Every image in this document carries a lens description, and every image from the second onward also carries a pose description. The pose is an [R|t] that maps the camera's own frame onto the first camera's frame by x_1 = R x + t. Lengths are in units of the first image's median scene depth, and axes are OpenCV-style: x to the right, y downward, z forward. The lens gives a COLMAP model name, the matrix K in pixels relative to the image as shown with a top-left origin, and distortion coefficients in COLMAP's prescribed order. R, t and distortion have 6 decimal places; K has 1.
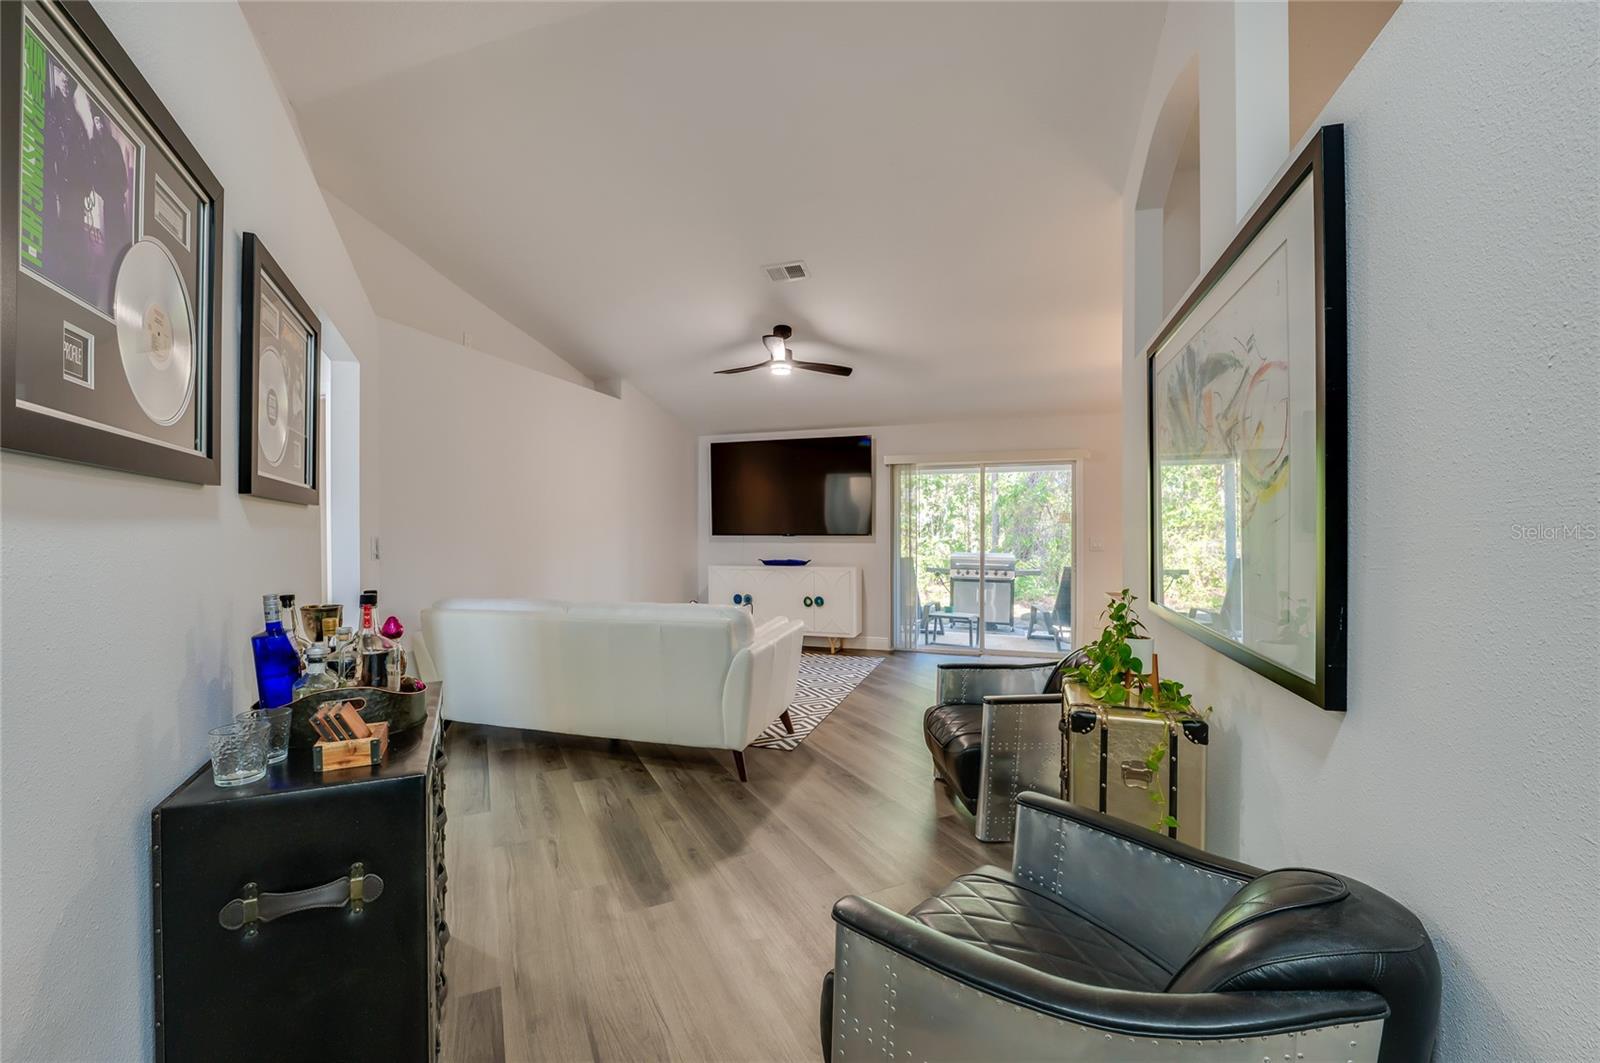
lens RADIAL K [[642.2, 0, 787.7], [0, 642.2, 540.8], [0, 0, 1]] dist [-0.016658, 0.000556]
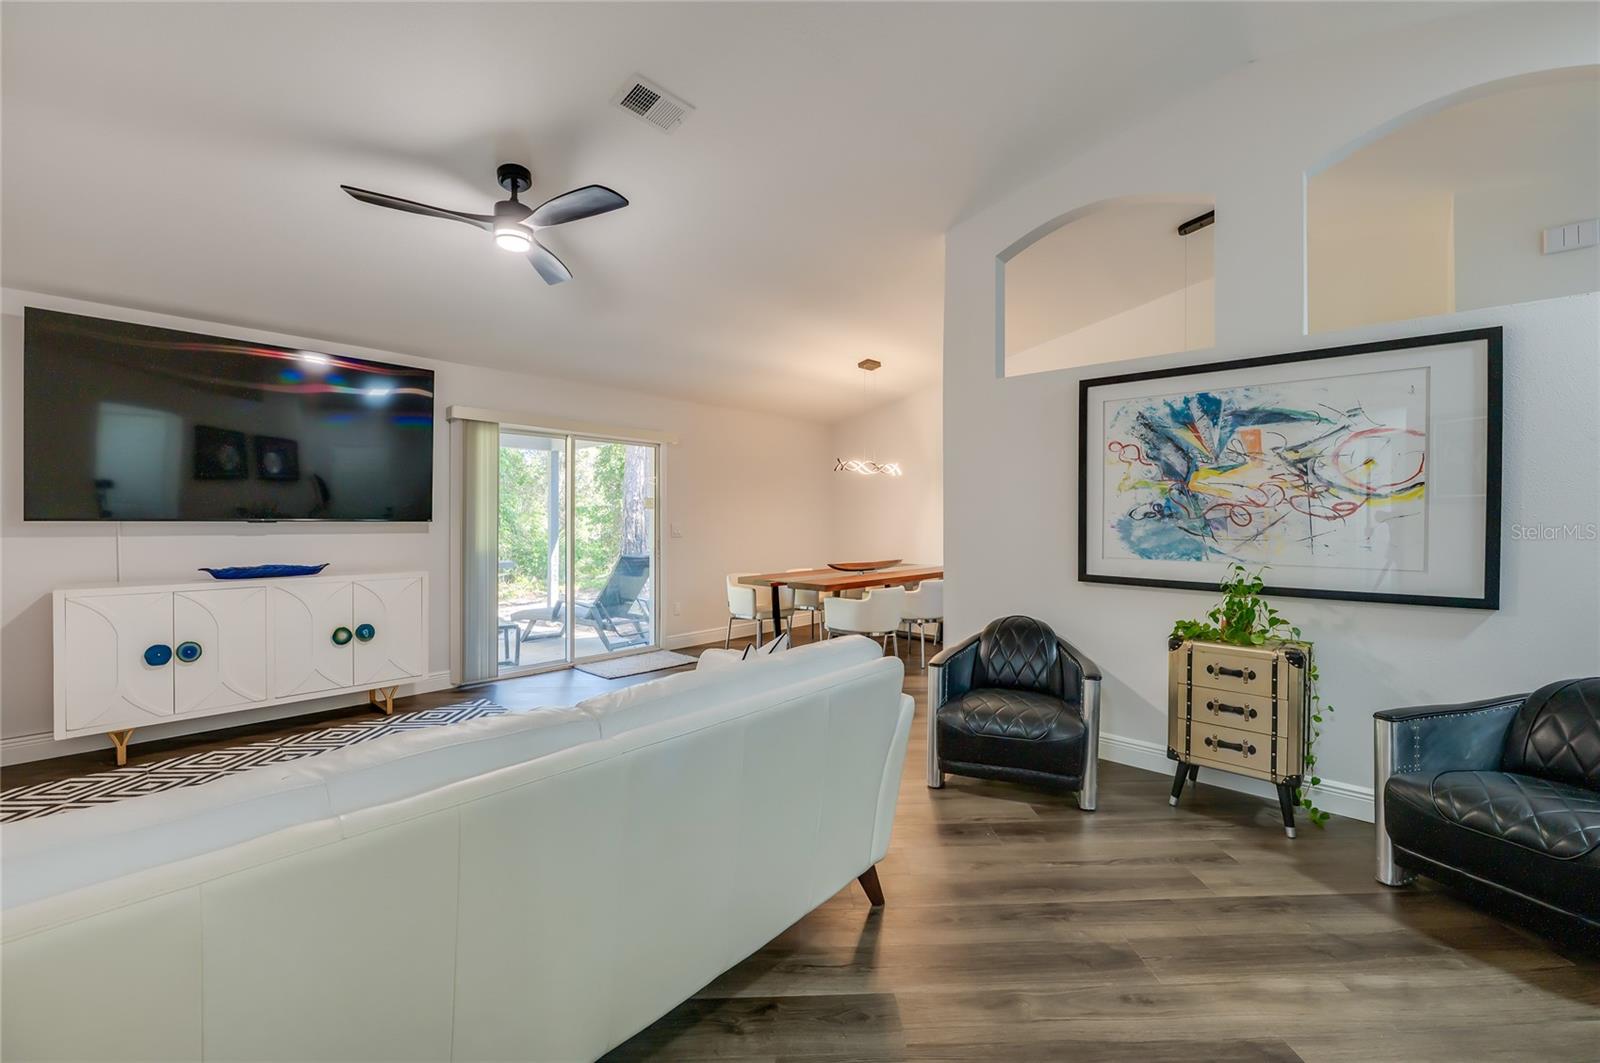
lens RADIAL K [[642.2, 0, 811.2], [0, 642.2, 520.7], [0, 0, 1]] dist [-0.016658, 0.000556]
pose [[0.391864, 0.002299, 0.920020, -0.327702], [0.004042, 0.999983, -0.004221, -0.004302], [-0.920014, 0.005373, 0.391848, 0.389004]]
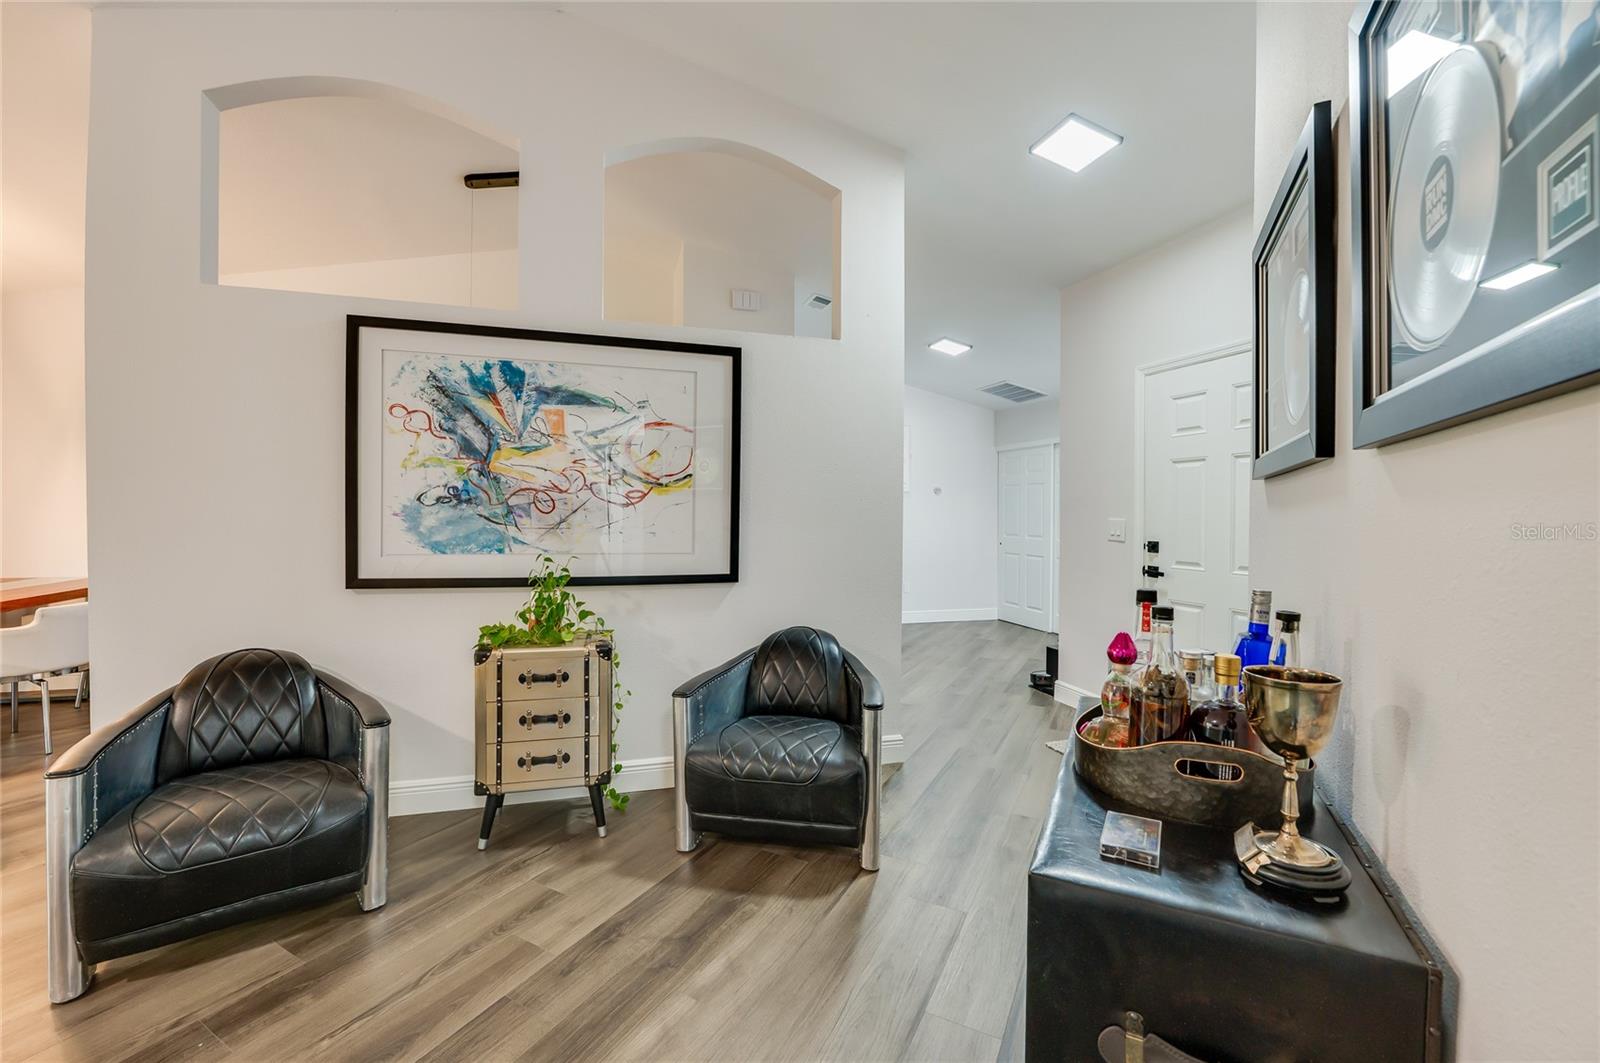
lens RADIAL K [[667.6, 0, 797.5], [0, 667.6, 520.6], [0, 0, 1]] dist [-0.012454, 0.000663]
pose [[-0.577912, -0.013821, 0.815982, -0.244740], [0.000545, 0.999850, 0.017322, -0.003825], [-0.816099, 0.010455, -0.577818, 0.401750]]
